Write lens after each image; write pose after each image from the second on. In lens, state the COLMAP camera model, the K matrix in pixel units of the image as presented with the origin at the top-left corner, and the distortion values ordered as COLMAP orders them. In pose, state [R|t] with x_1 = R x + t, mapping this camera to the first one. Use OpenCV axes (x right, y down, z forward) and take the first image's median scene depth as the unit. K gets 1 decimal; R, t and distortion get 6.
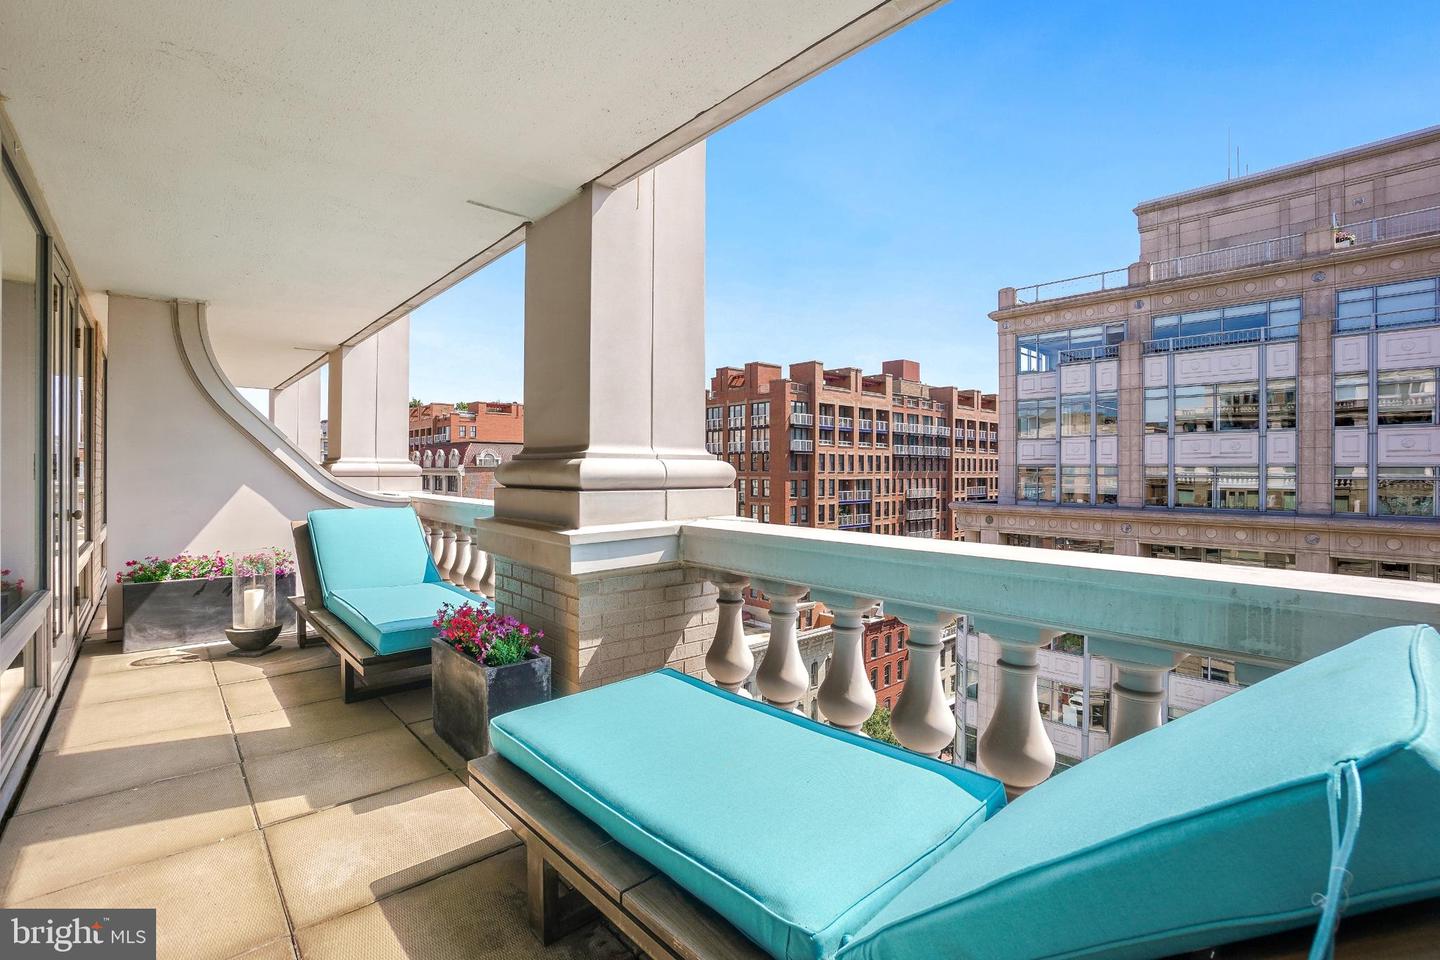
lens RADIAL K [[648.3, 0, 752.2], [0, 648.3, 466.6], [0, 0, 1]] dist [-0.016991, 0.001905]
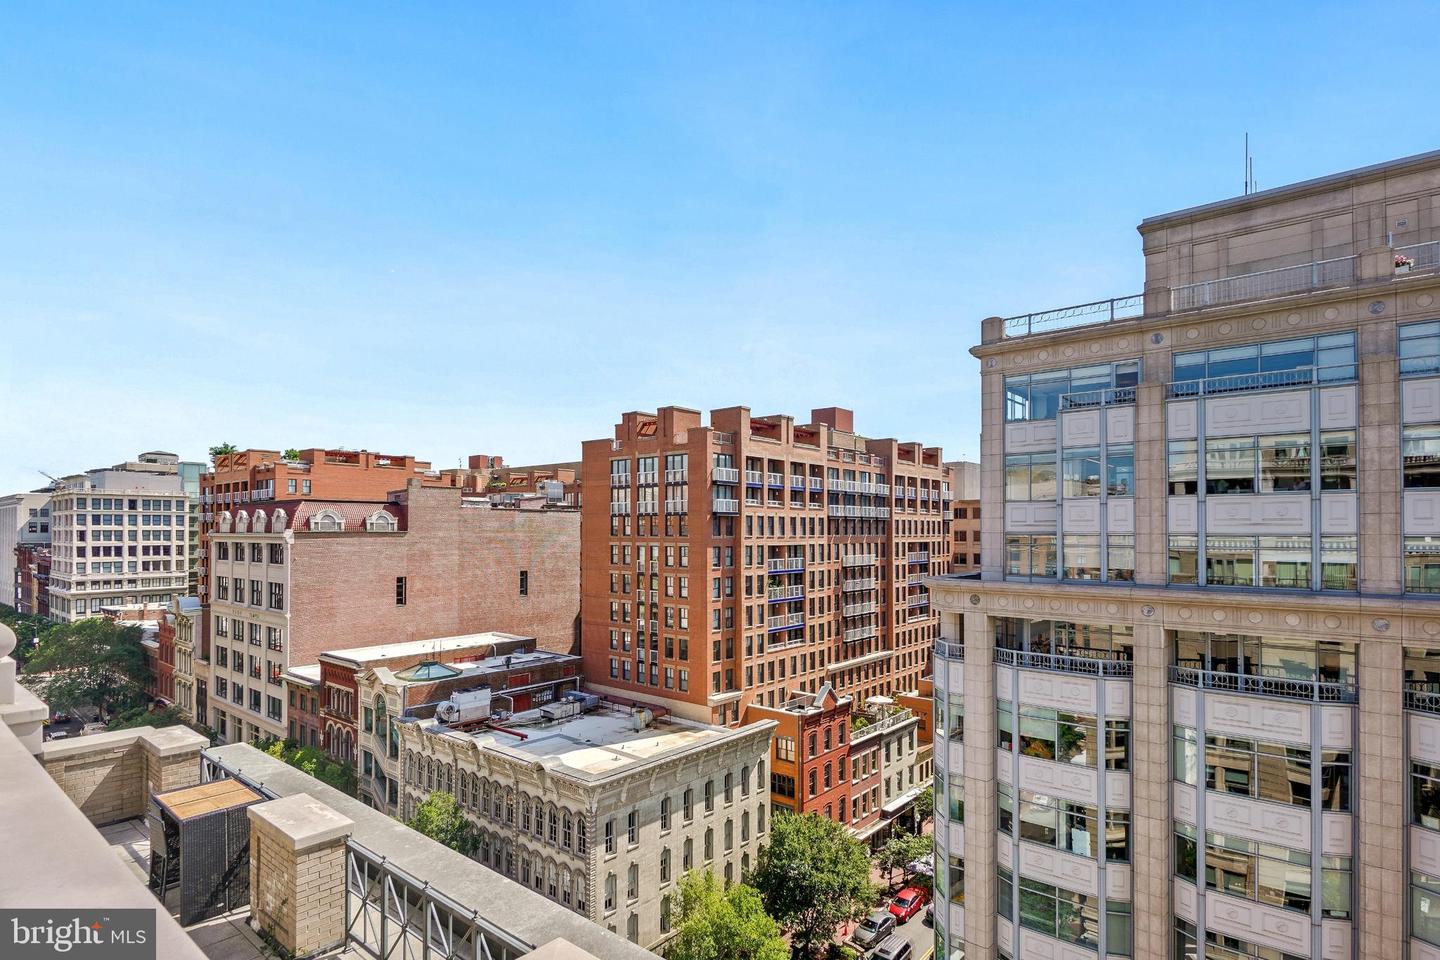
lens RADIAL K [[710.7, 0, 747.2], [0, 710.7, 523.8], [0, 0, 1]] dist [0.015117, -0.004819]
pose [[0.990623, -0.002248, 0.136608, -0.040431], [0.002672, 0.999992, -0.002919, -0.011745], [-0.136600, 0.003257, 0.990621, 0.146126]]
